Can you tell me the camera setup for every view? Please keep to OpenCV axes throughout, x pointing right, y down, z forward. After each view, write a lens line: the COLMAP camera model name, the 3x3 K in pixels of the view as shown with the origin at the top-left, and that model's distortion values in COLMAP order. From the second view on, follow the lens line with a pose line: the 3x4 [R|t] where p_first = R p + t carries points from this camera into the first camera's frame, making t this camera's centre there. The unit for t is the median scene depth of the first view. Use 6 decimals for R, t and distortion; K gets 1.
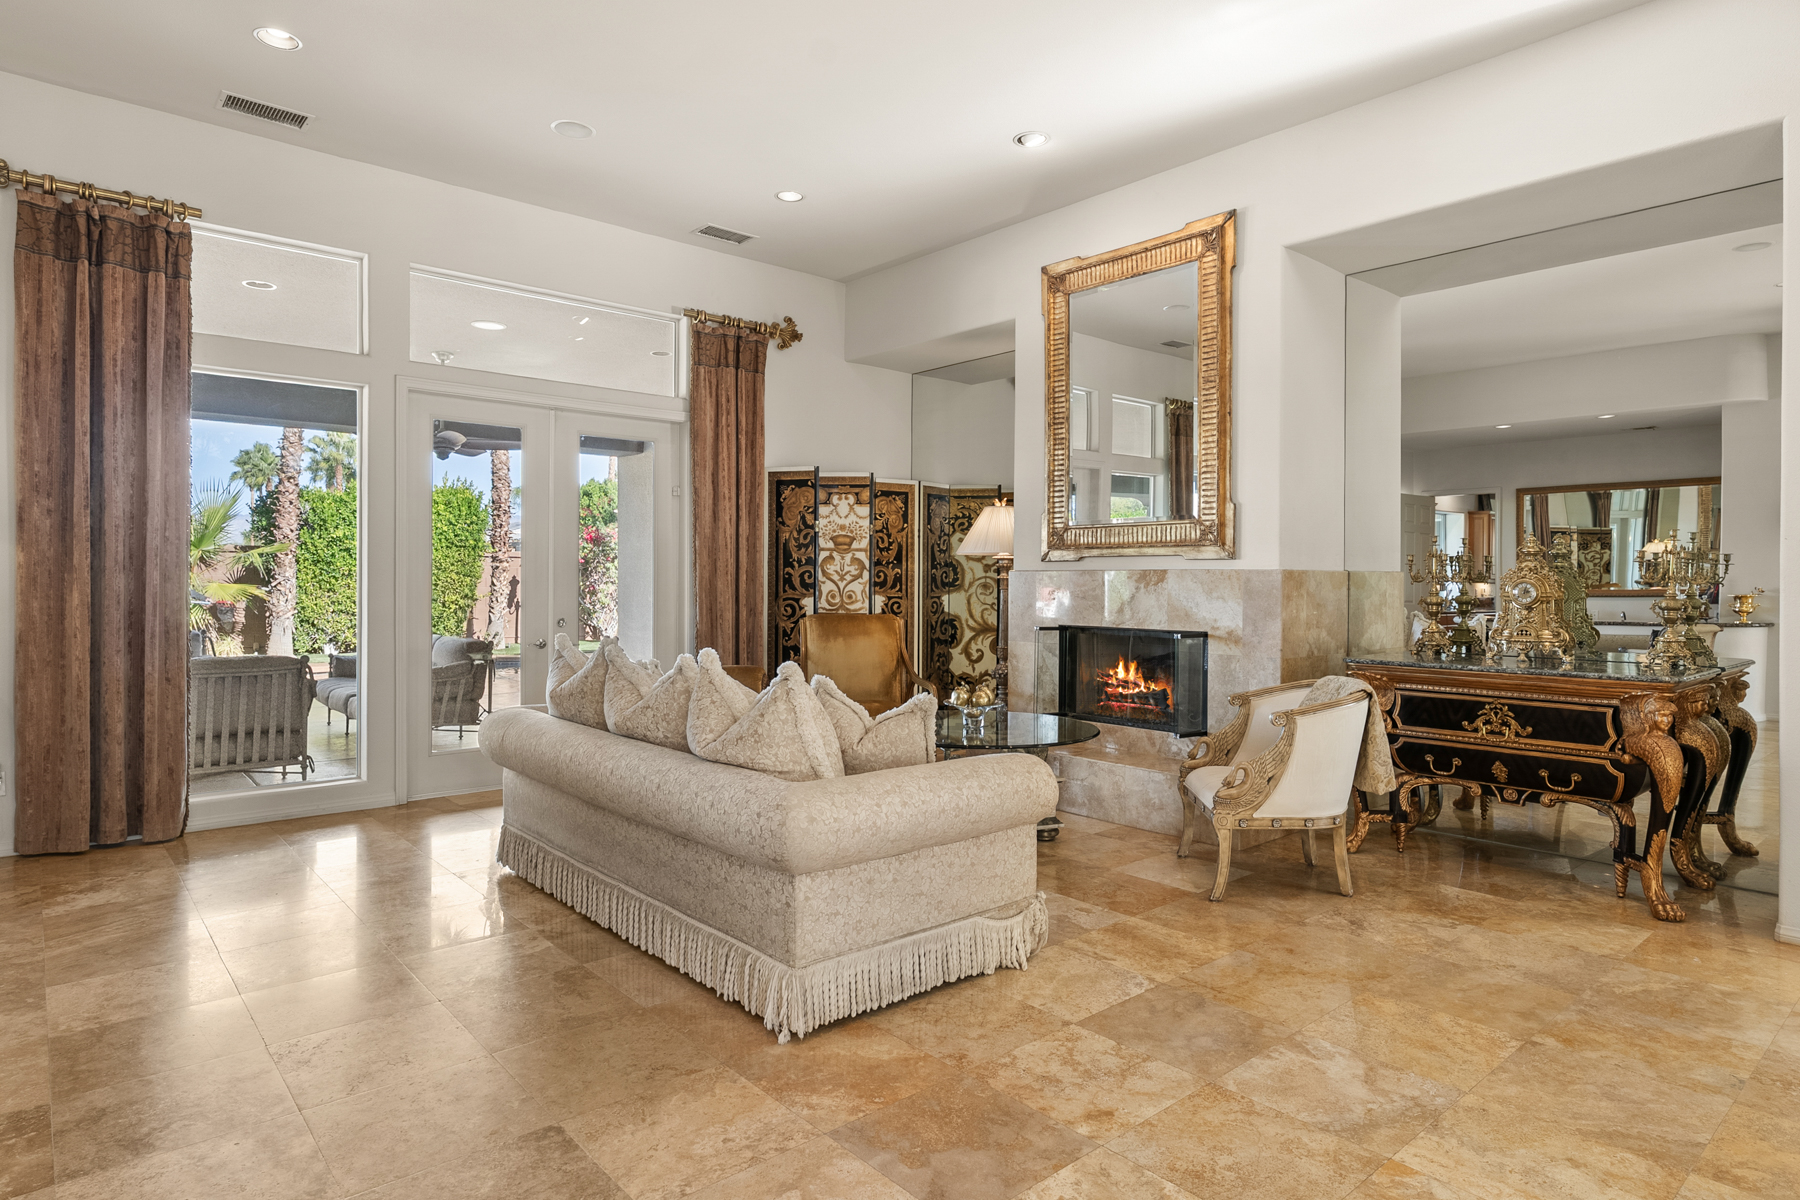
lens RADIAL K [[985.1, 0, 900.0], [0, 985.1, 600.0], [0, 0, 1]] dist [0.000532, 0.000037]
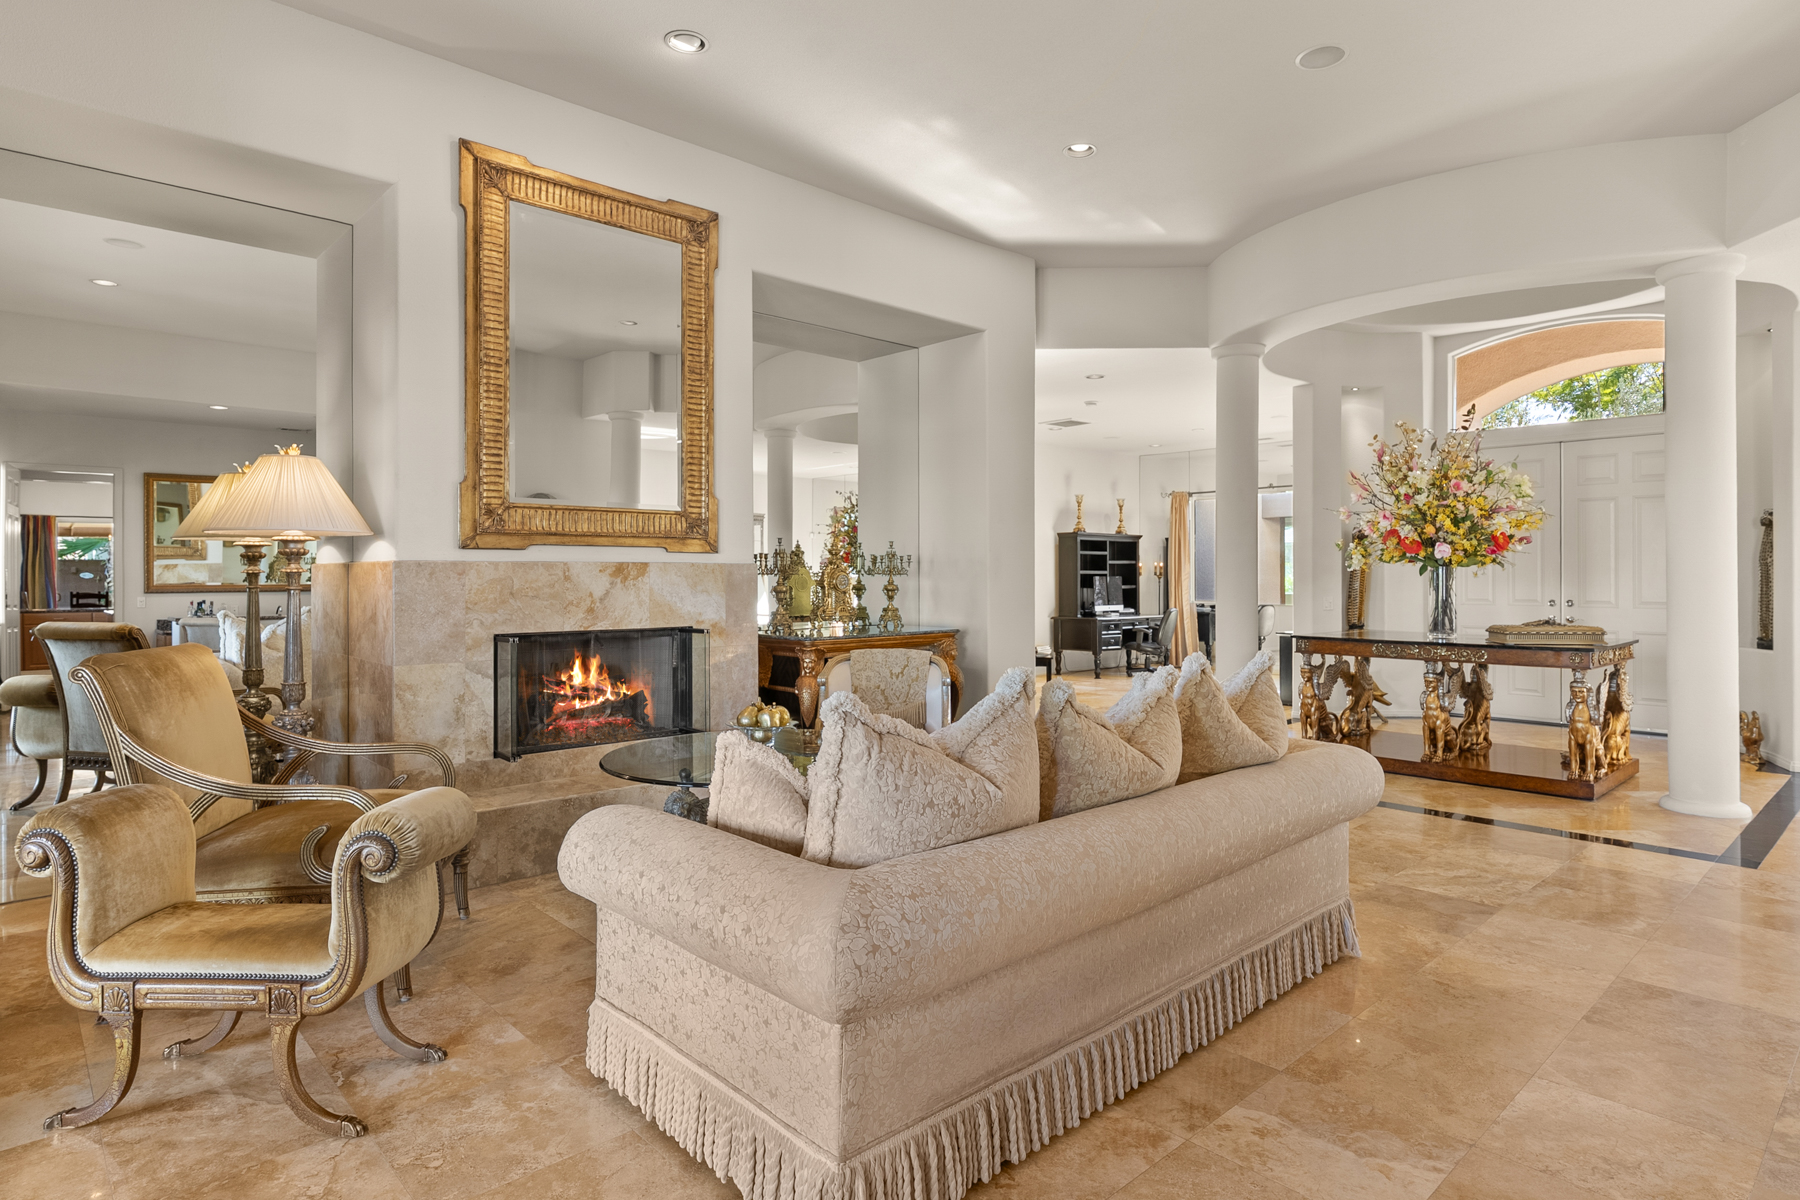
lens RADIAL K [[965.8, 0, 905.1], [0, 965.8, 590.6], [0, 0, 1]] dist [0.002039, 0.001623]
pose [[-0.019570, -0.015570, 0.999687, -0.660296], [0.022589, 0.999617, 0.016011, -0.013972], [-0.999553, 0.022895, -0.019211, 0.806510]]
